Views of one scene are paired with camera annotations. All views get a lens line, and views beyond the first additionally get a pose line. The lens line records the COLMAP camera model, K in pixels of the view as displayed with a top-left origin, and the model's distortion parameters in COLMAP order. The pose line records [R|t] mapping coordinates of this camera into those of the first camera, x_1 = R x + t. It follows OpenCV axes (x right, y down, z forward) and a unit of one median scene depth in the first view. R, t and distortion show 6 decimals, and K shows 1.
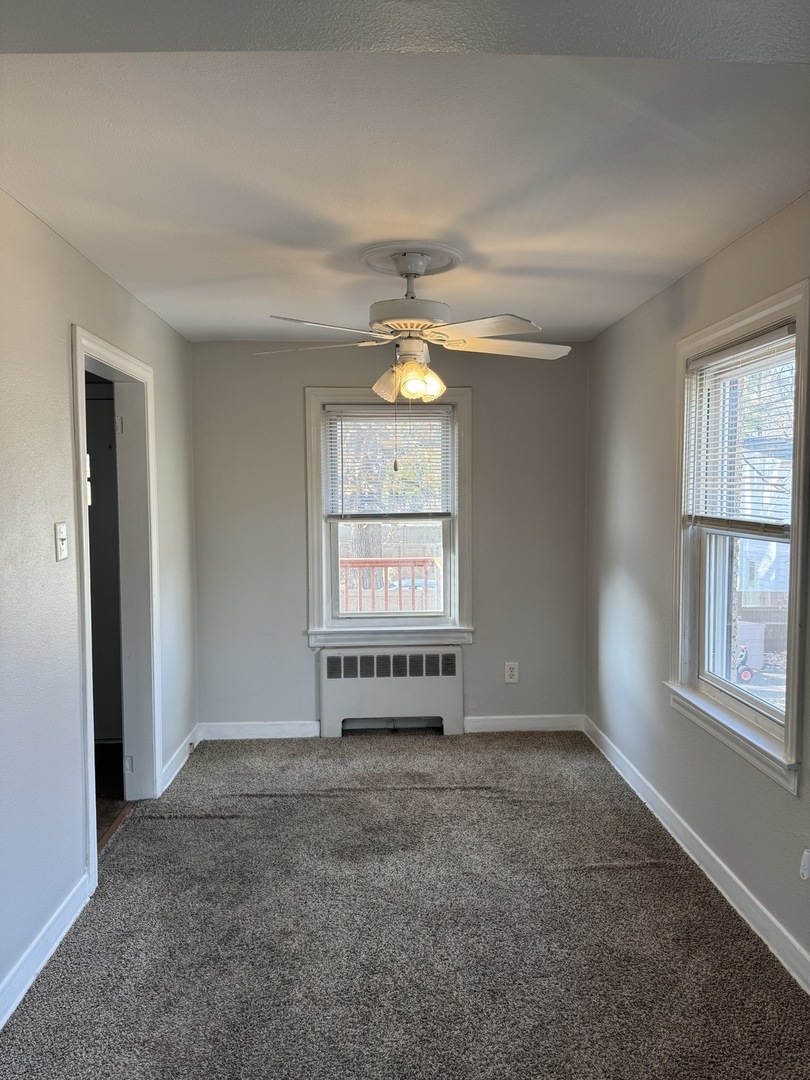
lens RADIAL K [[761.0, 0, 408.8], [0, 761.0, 541.7], [0, 0, 1]] dist [0.132913, -0.208754]
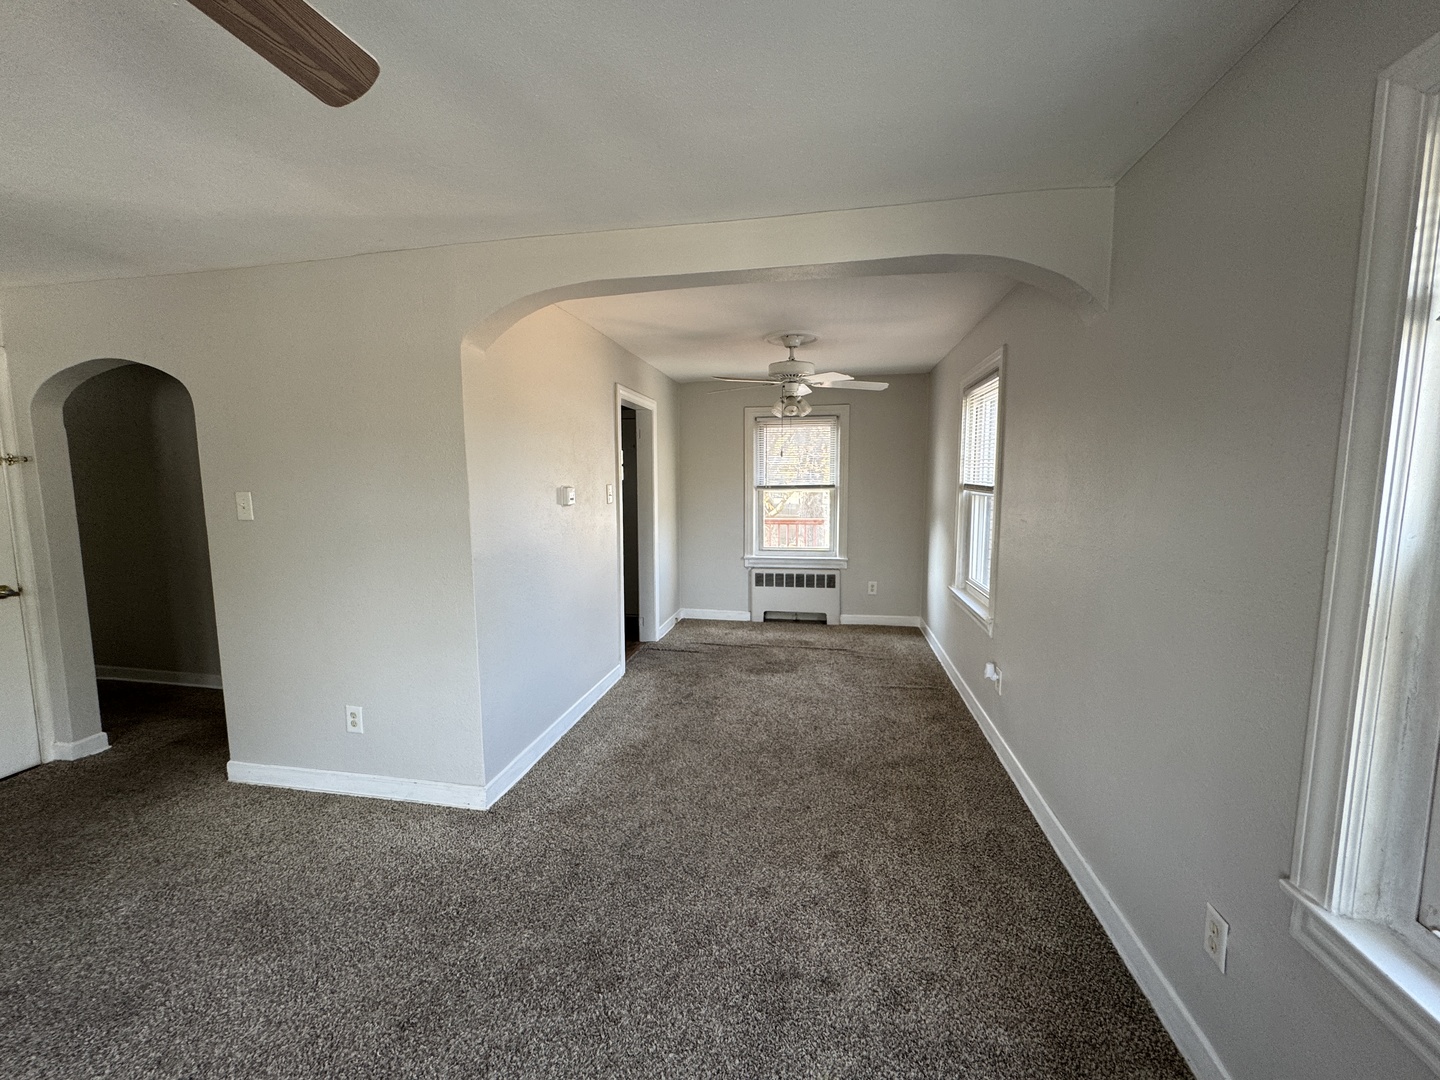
lens RADIAL K [[577.3, 0, 718.7], [0, 577.3, 541.2], [0, 0, 1]] dist [-0.002285, -0.000157]
pose [[0.974376, 0.025252, -0.223502, 0.101686], [-0.015802, 0.998908, 0.043968, 0.032386], [0.224368, -0.039309, 0.973711, -0.244806]]
